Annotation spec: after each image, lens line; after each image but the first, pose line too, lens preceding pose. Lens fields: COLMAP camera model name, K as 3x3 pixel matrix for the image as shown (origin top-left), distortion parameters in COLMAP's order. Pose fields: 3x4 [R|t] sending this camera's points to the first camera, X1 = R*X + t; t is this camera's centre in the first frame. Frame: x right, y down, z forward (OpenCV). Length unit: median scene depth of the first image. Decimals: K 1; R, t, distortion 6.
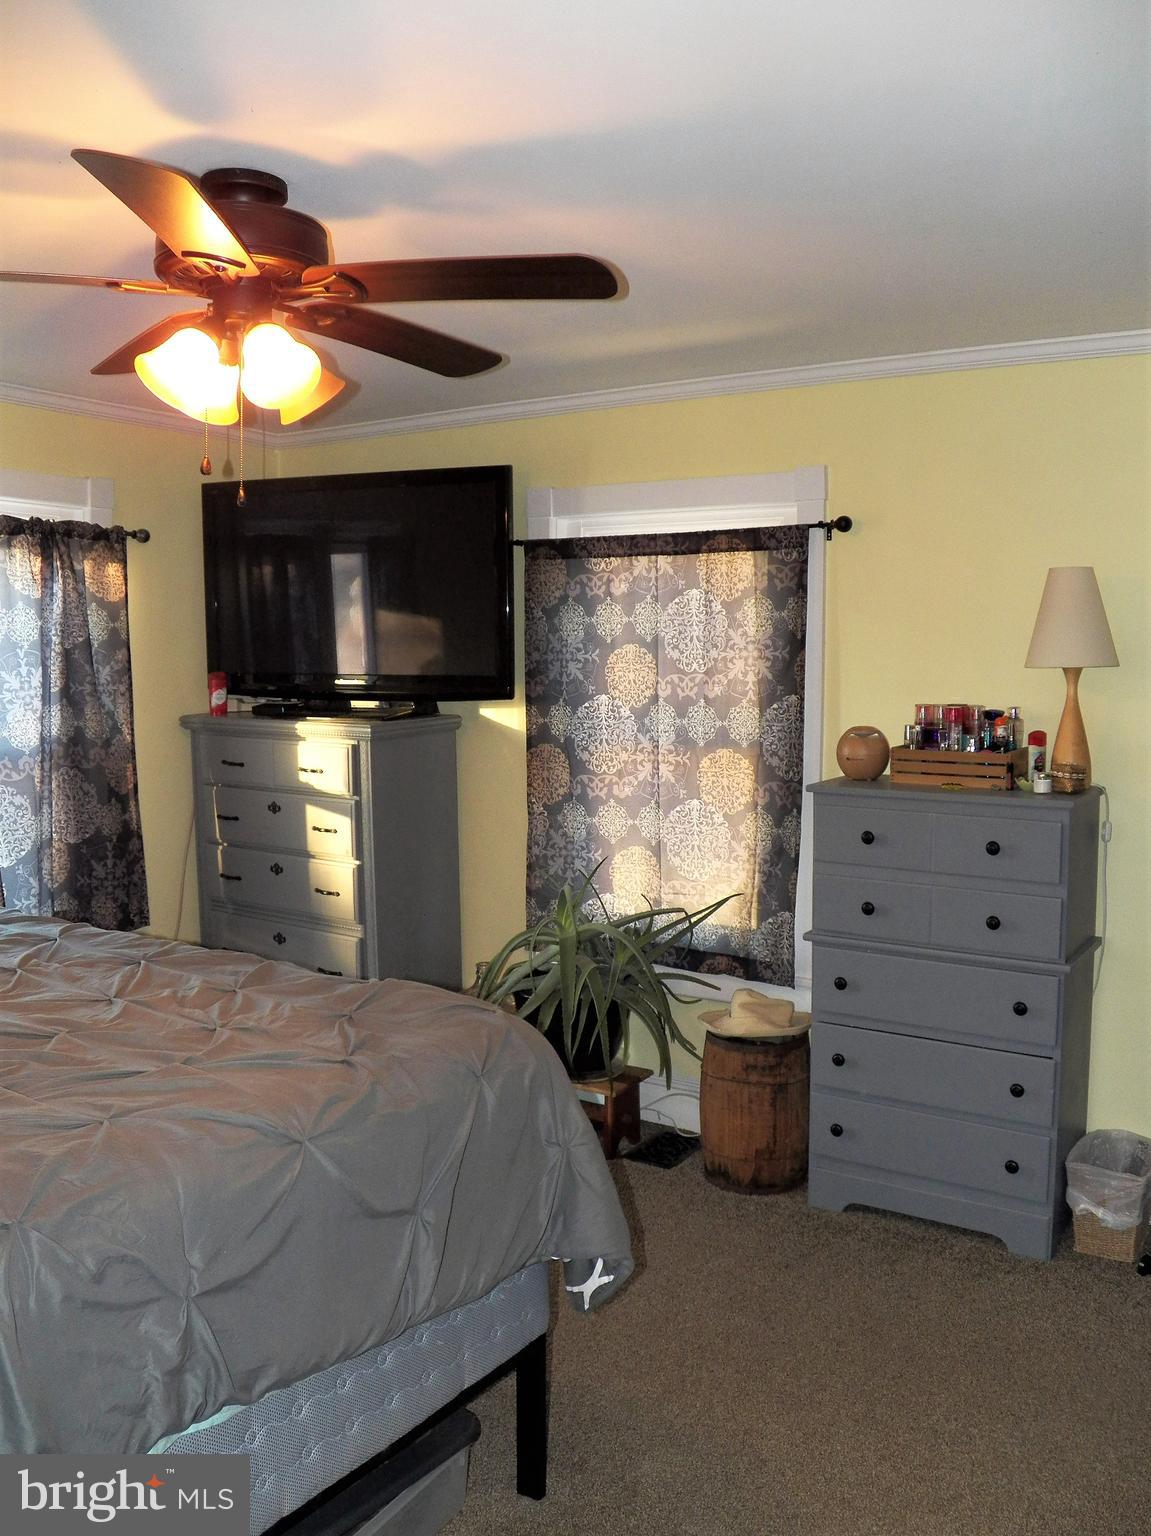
lens RADIAL K [[1267.5, 0, 583.7], [0, 1267.5, 774.0], [0, 0, 1]] dist [-0.145046, 0.108843]
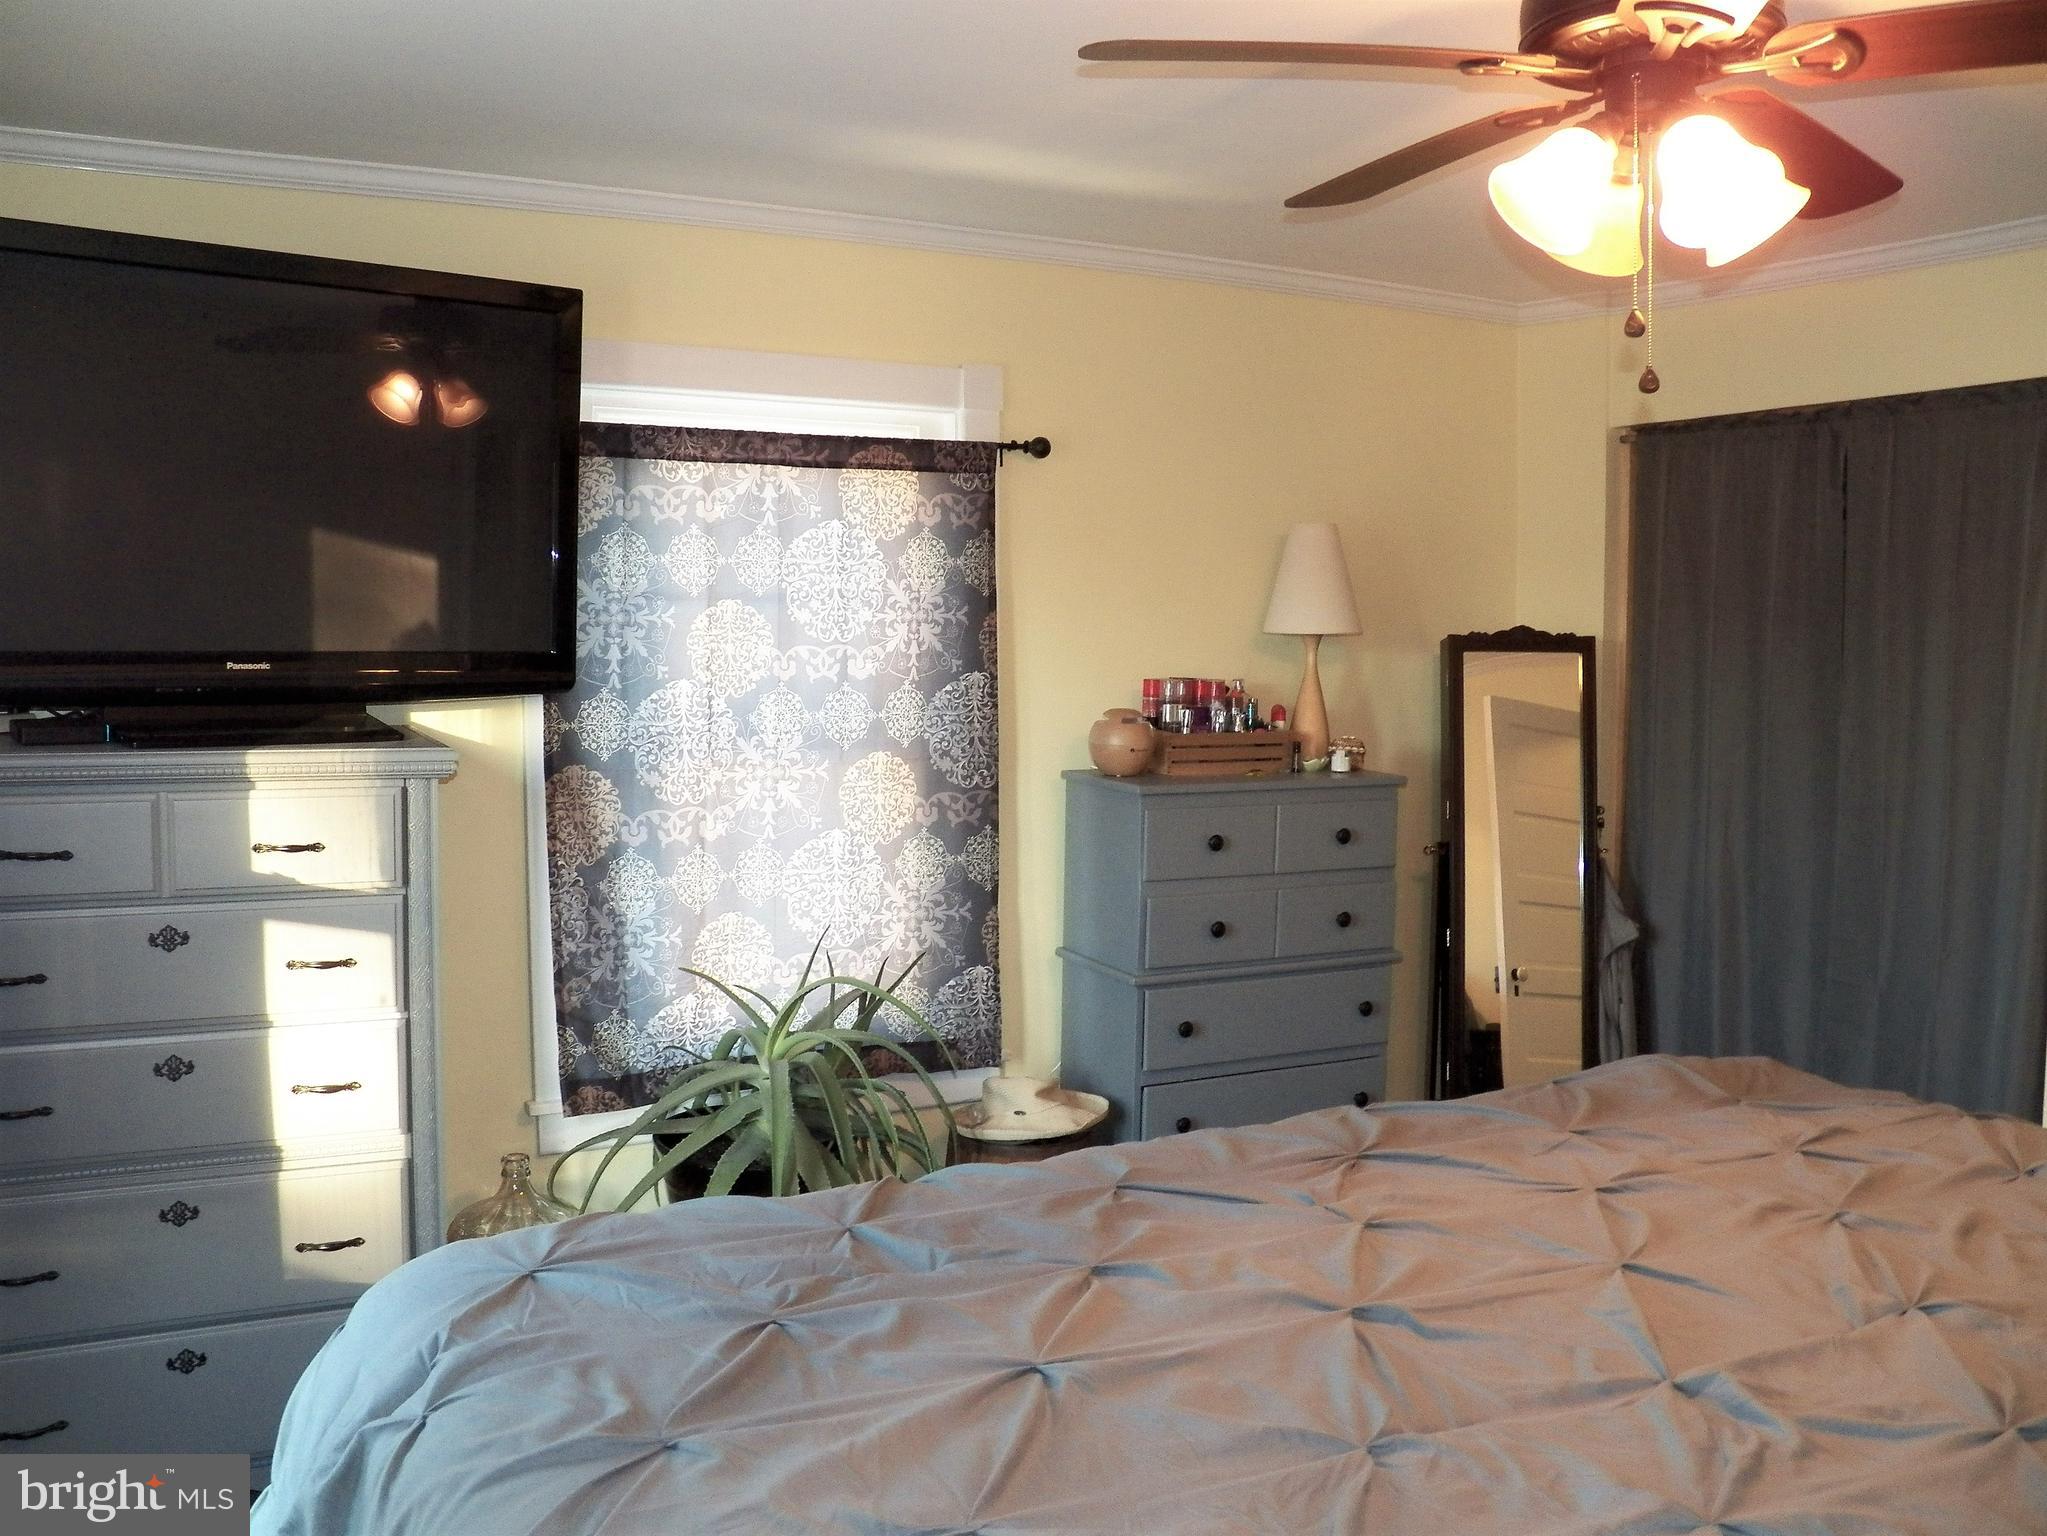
lens RADIAL K [[1689.1, 0, 1031.2], [0, 1689.1, 788.5], [0, 0, 1]] dist [-0.145046, 0.108843]
pose [[0.519981, -0.074963, 0.850882, -0.631422], [0.073733, 0.996363, 0.042721, -0.032960], [-0.850989, 0.040524, 0.523617, 0.437203]]
